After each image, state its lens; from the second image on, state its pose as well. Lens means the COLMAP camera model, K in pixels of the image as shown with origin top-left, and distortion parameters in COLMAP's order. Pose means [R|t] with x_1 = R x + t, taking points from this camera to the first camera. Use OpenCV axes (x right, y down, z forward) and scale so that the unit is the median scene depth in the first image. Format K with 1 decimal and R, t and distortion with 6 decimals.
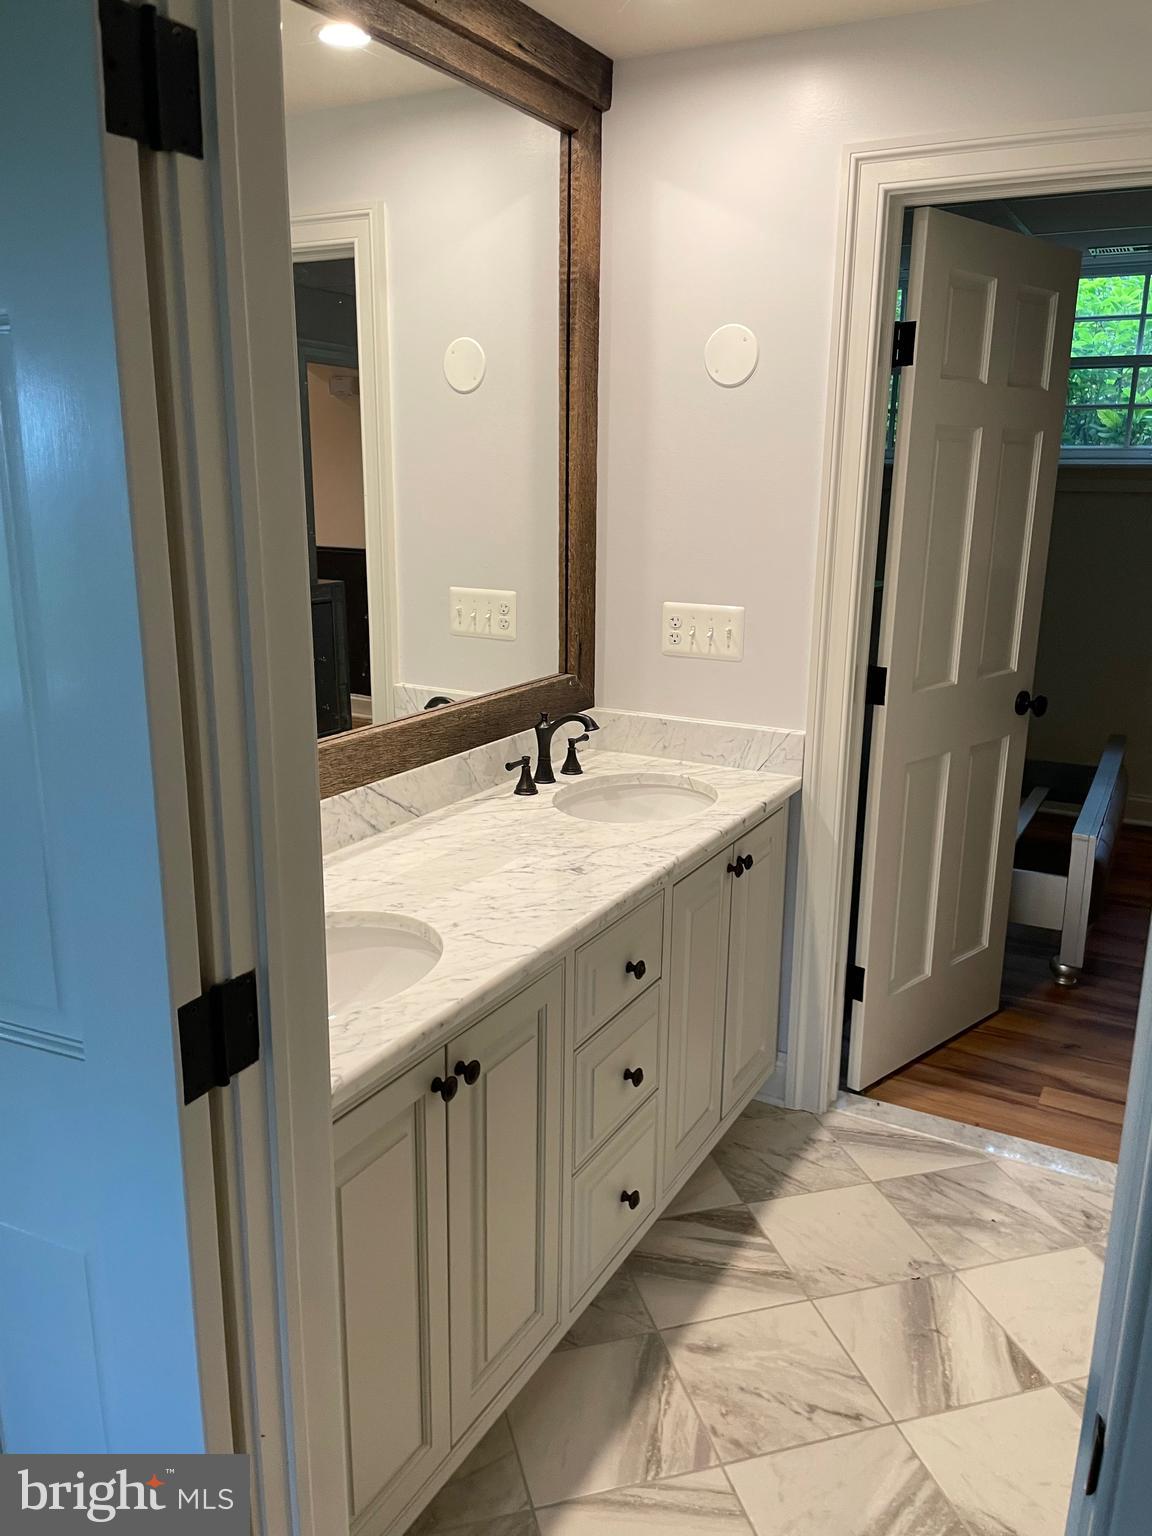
lens RADIAL K [[1158.3, 0, 576.0], [0, 1158.3, 768.0], [0, 0, 1]] dist [0.001608, -0.037323]
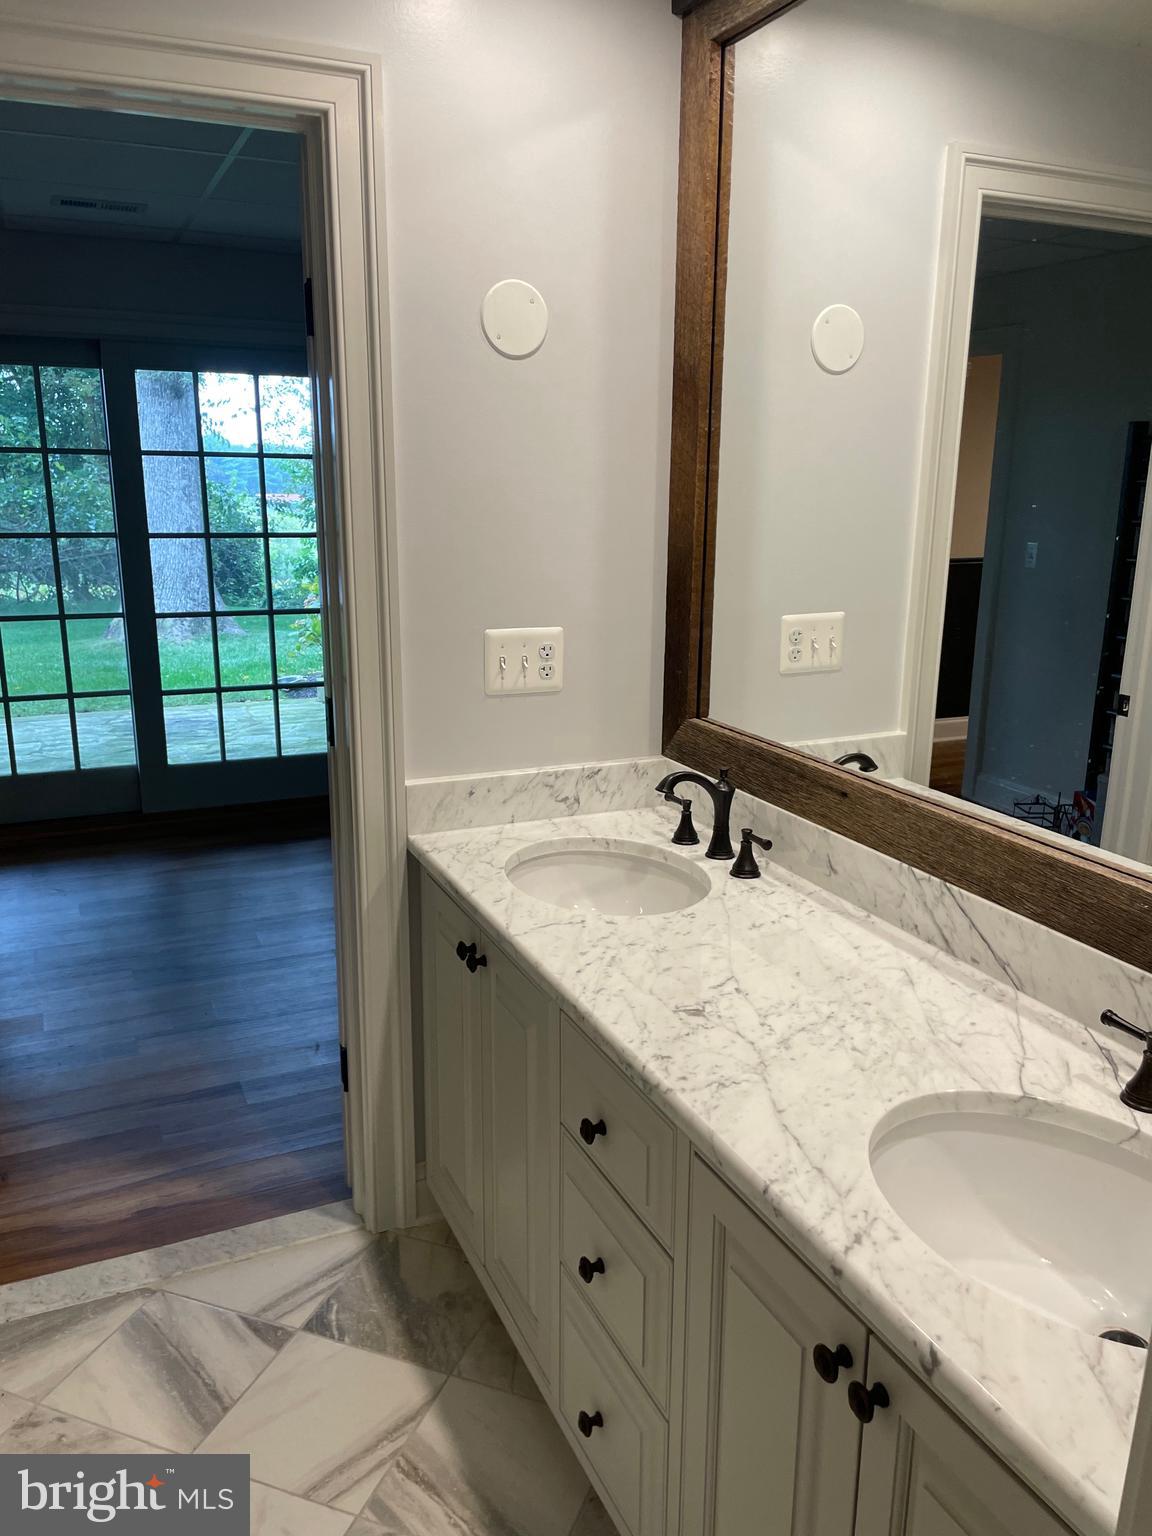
lens RADIAL K [[1158.3, 0, 576.0], [0, 1158.3, 768.0], [0, 0, 1]] dist [0.001608, -0.037323]
pose [[-0.589054, 0.182870, -0.787130, 0.575425], [-0.213186, 0.904384, 0.369650, -0.296516], [0.779466, 0.385549, -0.493746, 1.210875]]
